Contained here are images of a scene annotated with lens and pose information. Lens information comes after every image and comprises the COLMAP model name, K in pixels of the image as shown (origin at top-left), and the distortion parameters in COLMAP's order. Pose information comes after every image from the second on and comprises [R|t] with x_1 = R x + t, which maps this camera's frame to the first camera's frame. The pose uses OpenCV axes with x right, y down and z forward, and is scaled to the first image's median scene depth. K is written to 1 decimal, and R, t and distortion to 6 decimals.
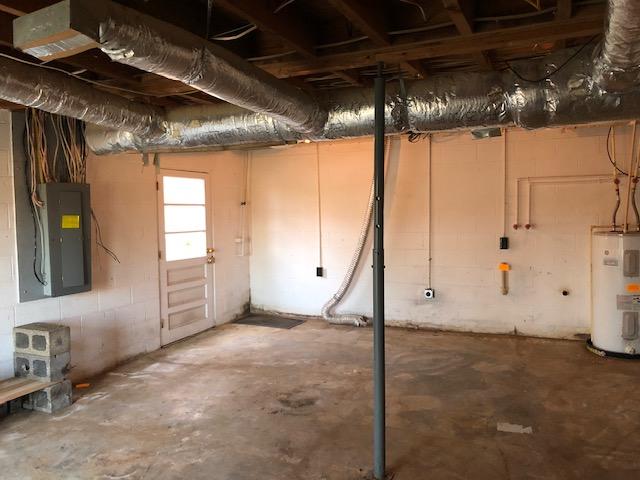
lens RADIAL K [[528.0, 0, 318.3], [0, 528.0, 237.0], [0, 0, 1]] dist [0.055157, -0.004245]
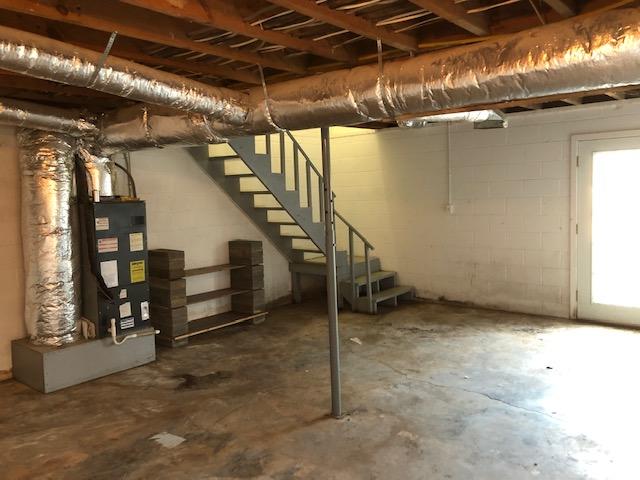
lens RADIAL K [[528.0, 0, 318.3], [0, 528.0, 237.0], [0, 0, 1]] dist [0.055157, -0.004245]
pose [[-0.963099, 0.027996, 0.267687, -0.163747], [0.069264, 0.986858, 0.145993, -0.123180], [-0.260082, 0.159147, -0.952381, 1.869873]]
